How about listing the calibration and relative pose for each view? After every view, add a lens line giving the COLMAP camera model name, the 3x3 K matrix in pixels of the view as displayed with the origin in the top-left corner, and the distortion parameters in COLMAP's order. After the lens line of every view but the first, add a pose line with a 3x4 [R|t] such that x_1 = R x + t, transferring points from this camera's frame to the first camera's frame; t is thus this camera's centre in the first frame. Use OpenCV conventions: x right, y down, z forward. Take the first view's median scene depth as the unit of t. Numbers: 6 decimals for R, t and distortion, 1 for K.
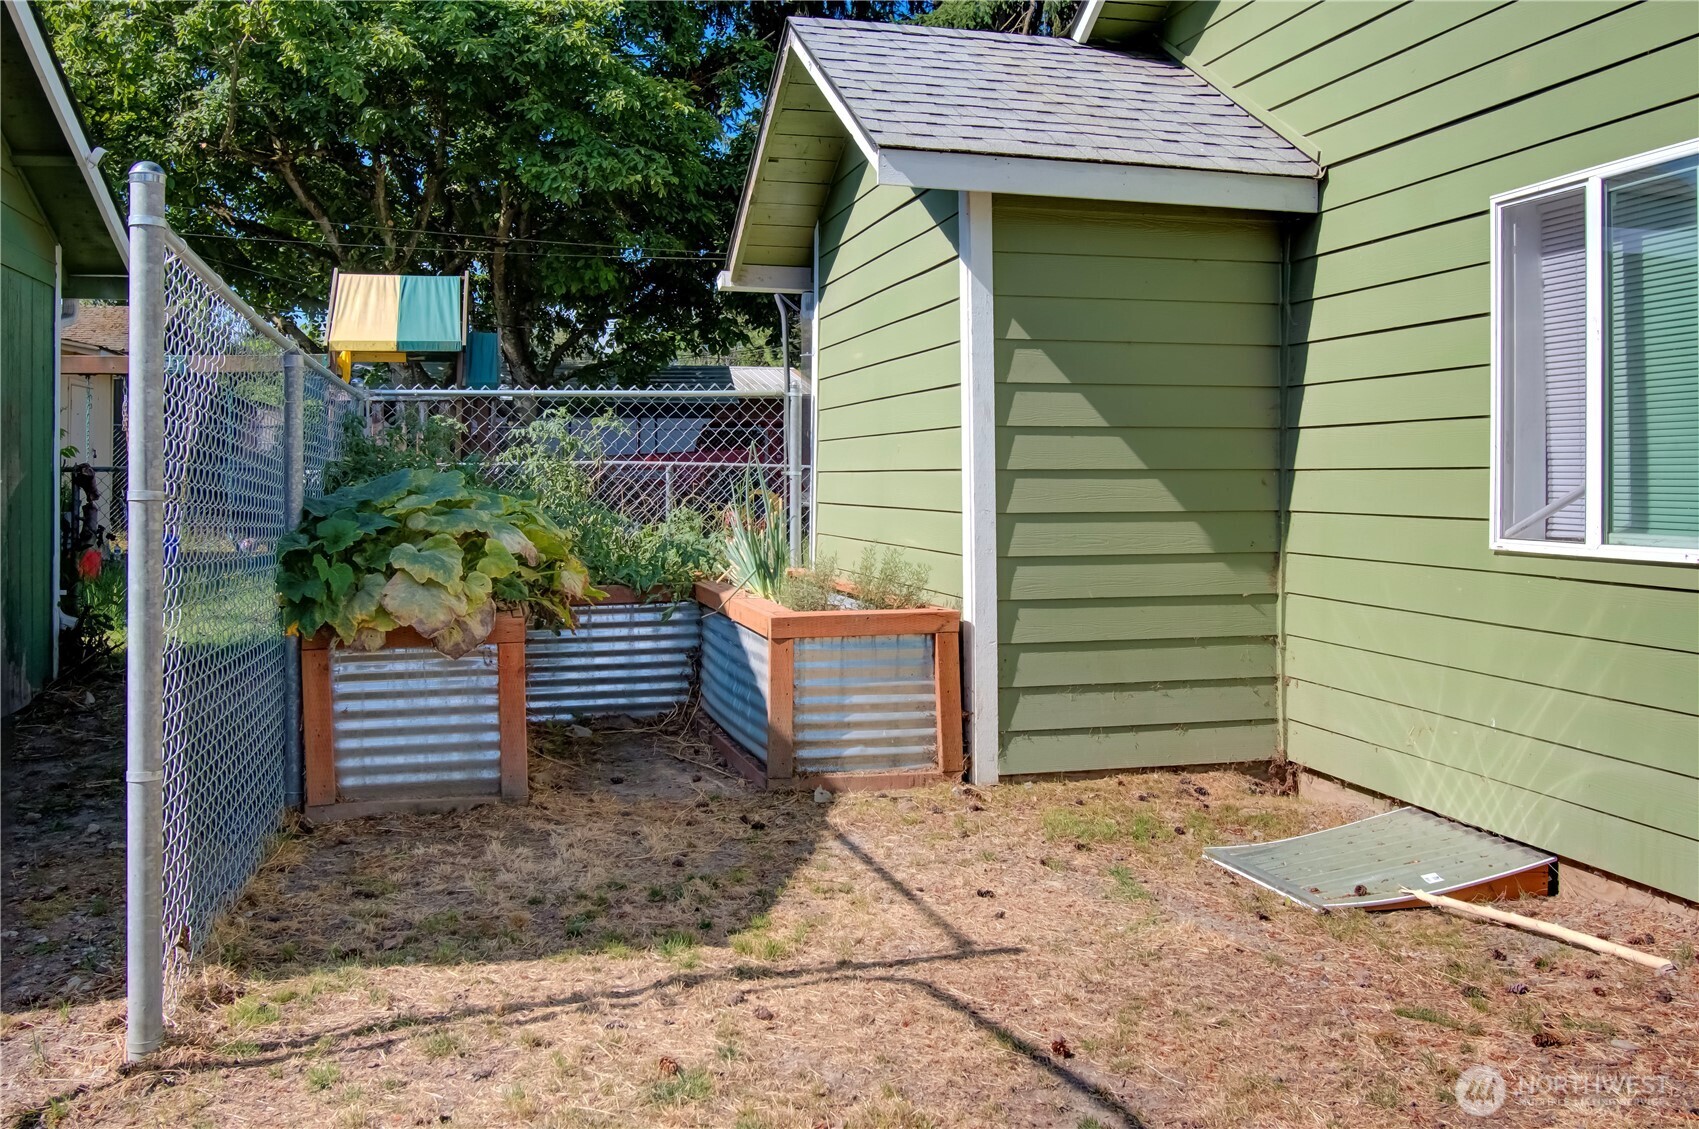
lens RADIAL K [[1595.7, 0, 856.0], [0, 1595.7, 454.2], [0, 0, 1]] dist [-0.013624, -0.006335]
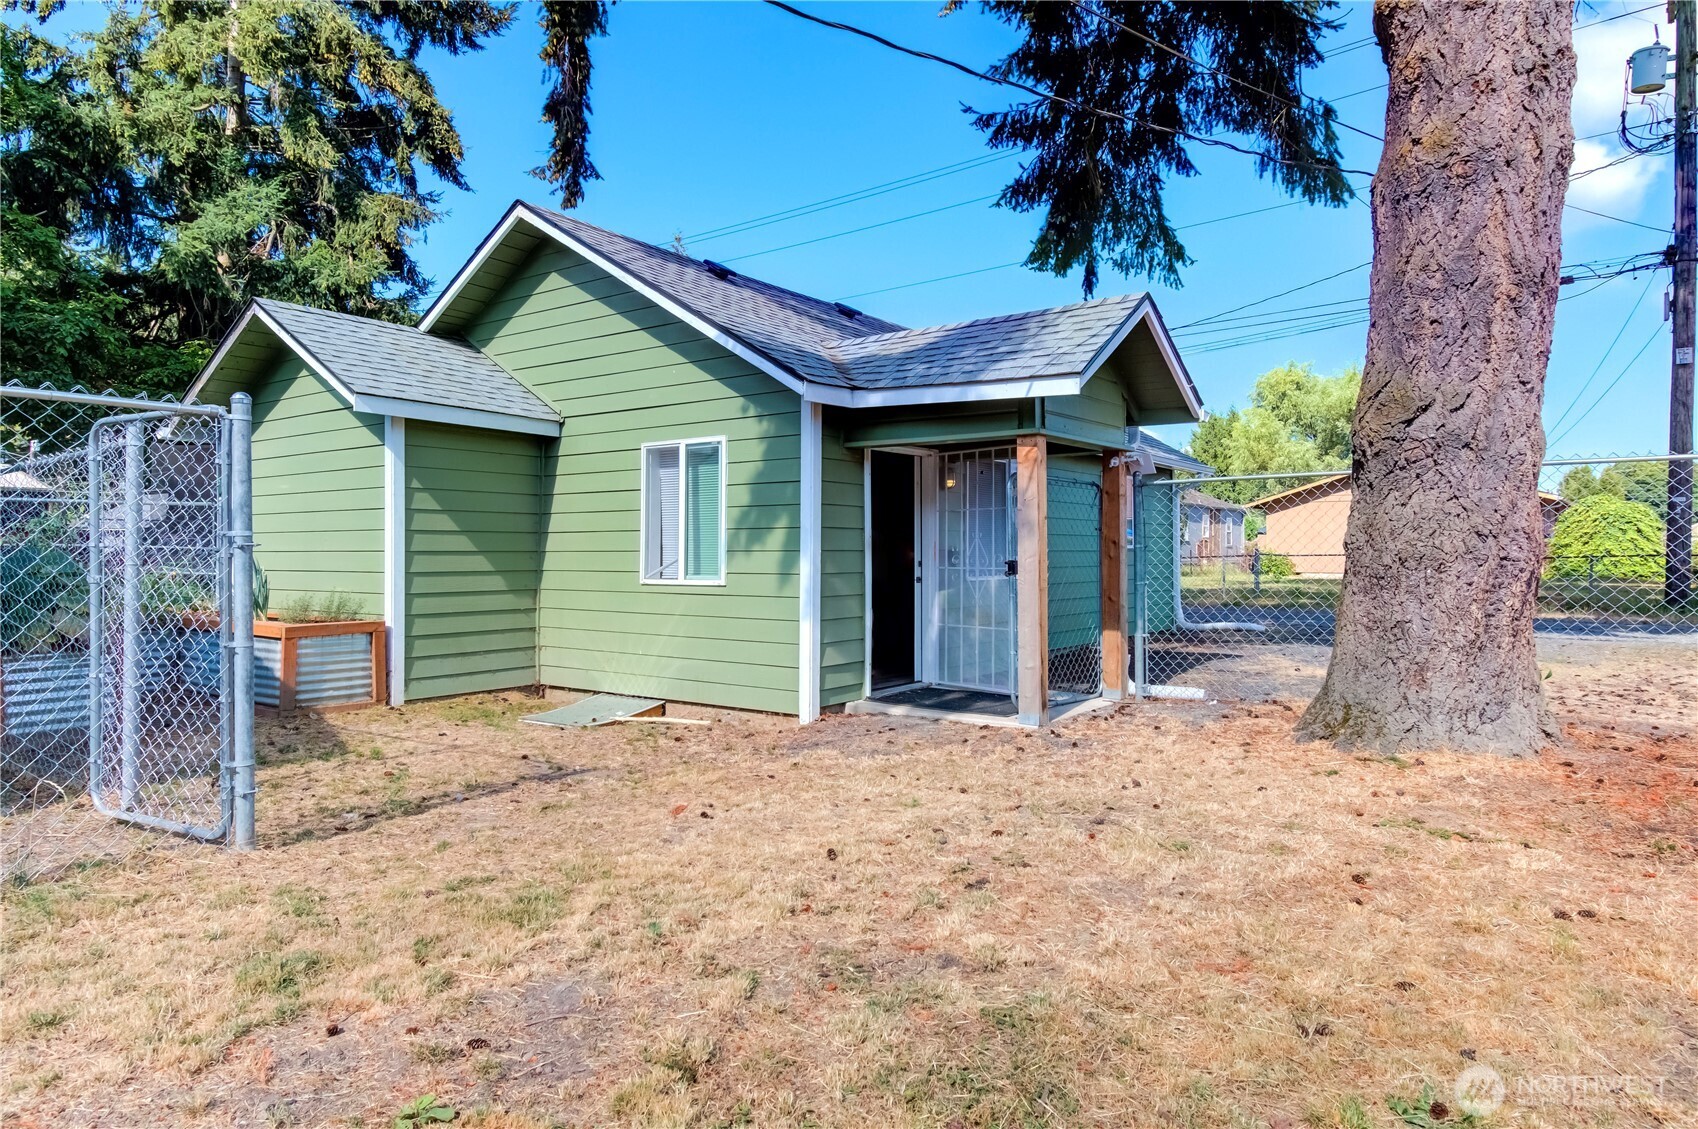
lens RADIAL K [[1009.9, 0, 849.0], [0, 1009.9, 564.5], [0, 0, 1]] dist [0.000943, 0.000261]
pose [[0.792914, -0.003936, 0.609321, -0.249312], [-0.010079, 0.999758, 0.019574, -0.003906], [-0.609251, -0.021661, 0.792682, -0.373590]]
